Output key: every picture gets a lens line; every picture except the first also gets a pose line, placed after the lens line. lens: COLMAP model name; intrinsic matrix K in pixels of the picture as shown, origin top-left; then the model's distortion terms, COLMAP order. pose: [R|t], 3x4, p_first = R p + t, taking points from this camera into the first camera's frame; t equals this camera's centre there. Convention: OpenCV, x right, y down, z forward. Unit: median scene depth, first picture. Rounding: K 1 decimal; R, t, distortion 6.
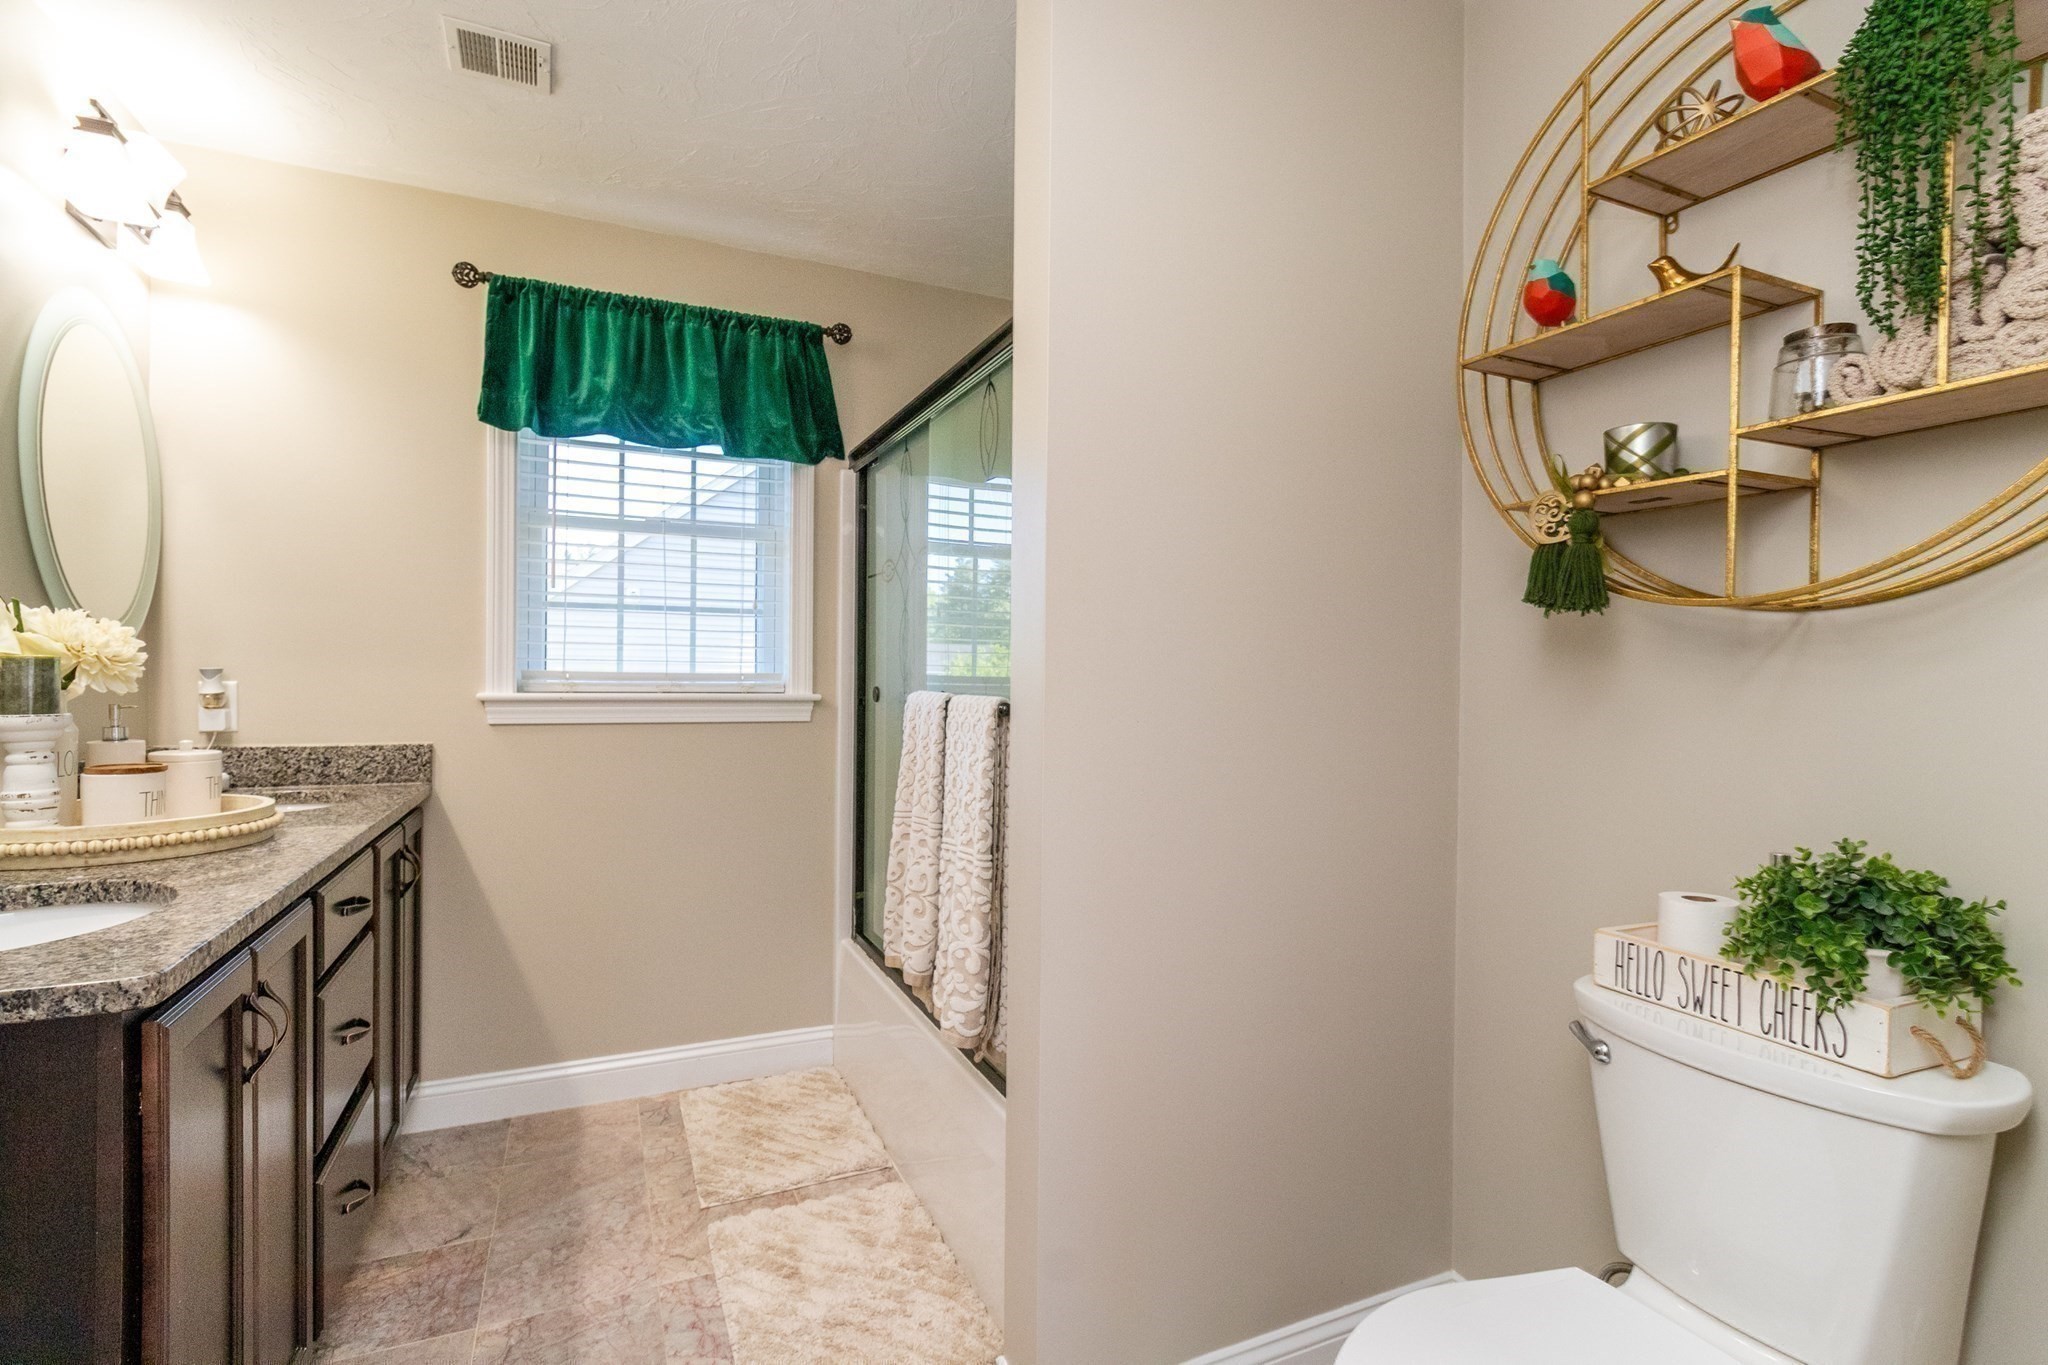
lens RADIAL K [[945.1, 0, 1023.0], [0, 945.1, 680.6], [0, 0, 1]] dist [0.001913, -0.001753]
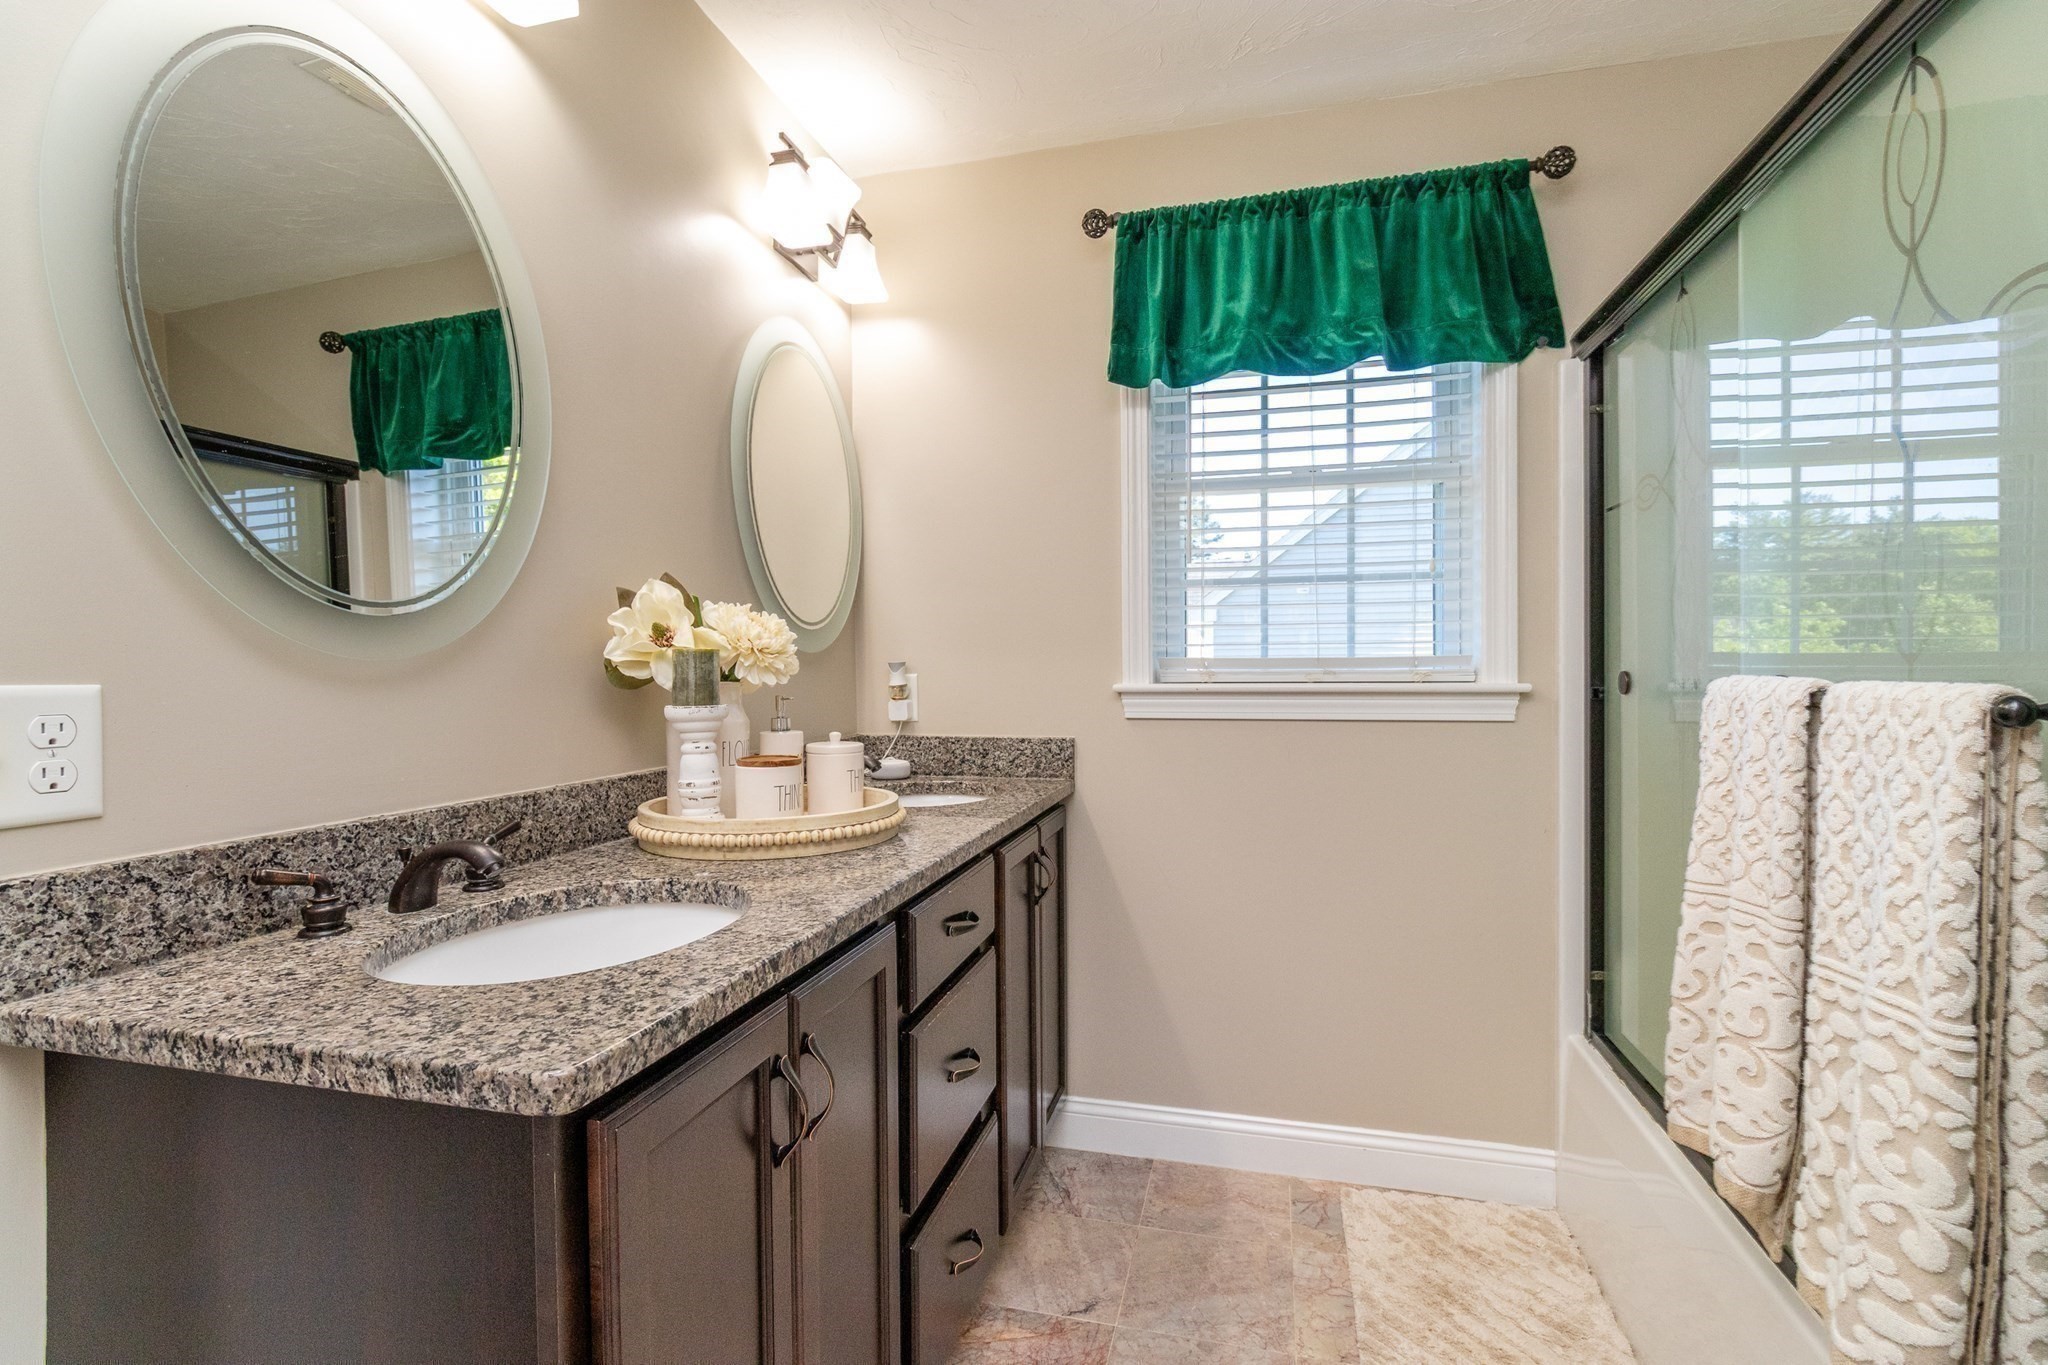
lens RADIAL K [[945.1, 0, 1023.0], [0, 945.1, 680.6], [0, 0, 1]] dist [0.001913, -0.001753]
pose [[0.773742, -0.007880, -0.633452, -0.068066], [0.013556, 0.999900, 0.004119, 0.005120], [0.633356, -0.011774, 0.773771, 0.238459]]
